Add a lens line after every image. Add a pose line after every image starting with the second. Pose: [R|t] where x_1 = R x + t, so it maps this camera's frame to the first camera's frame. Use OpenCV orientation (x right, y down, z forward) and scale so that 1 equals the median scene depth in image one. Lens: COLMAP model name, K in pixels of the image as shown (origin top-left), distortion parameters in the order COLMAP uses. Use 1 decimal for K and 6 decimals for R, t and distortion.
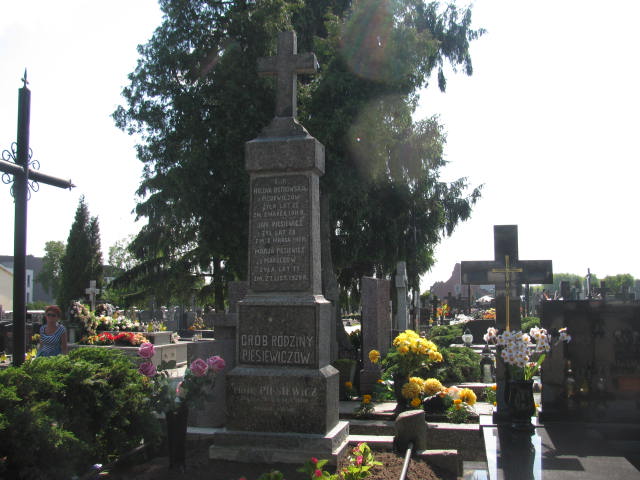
lens RADIAL K [[643.9, 0, 320.0], [0, 643.9, 240.0], [0, 0, 1]] dist [-0.220986, 0.257693]
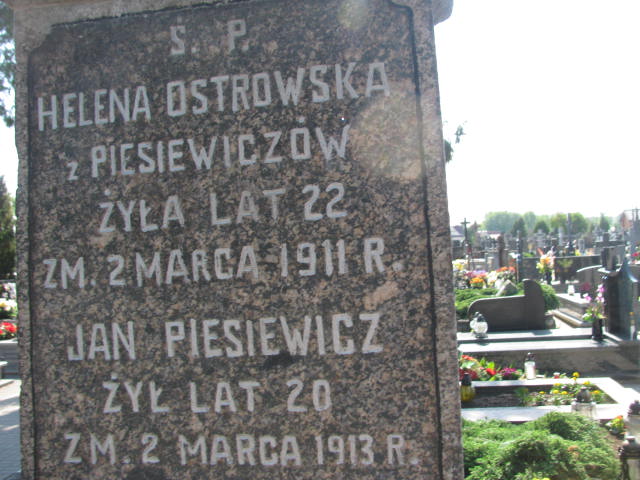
lens RADIAL K [[643.9, 0, 320.0], [0, 643.9, 240.0], [0, 0, 1]] dist [-0.220986, 0.257693]
pose [[0.995027, -0.041344, 0.090624, -0.011743], [0.033221, 0.995444, 0.089378, -0.013178], [-0.093906, -0.085923, 0.991866, 0.194810]]
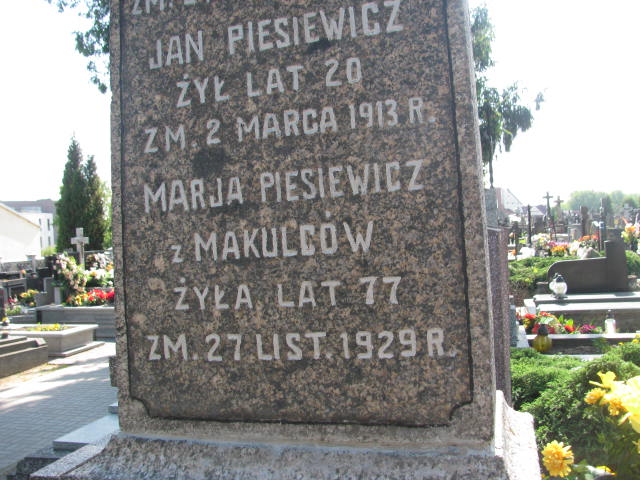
lens RADIAL K [[643.9, 0, 320.0], [0, 643.9, 240.0], [0, 0, 1]] dist [-0.220986, 0.257693]
pose [[0.998217, -0.047249, -0.036483, -0.010254], [0.051085, 0.992325, 0.112613, 0.002742], [0.030882, -0.114276, 0.992969, 0.186766]]
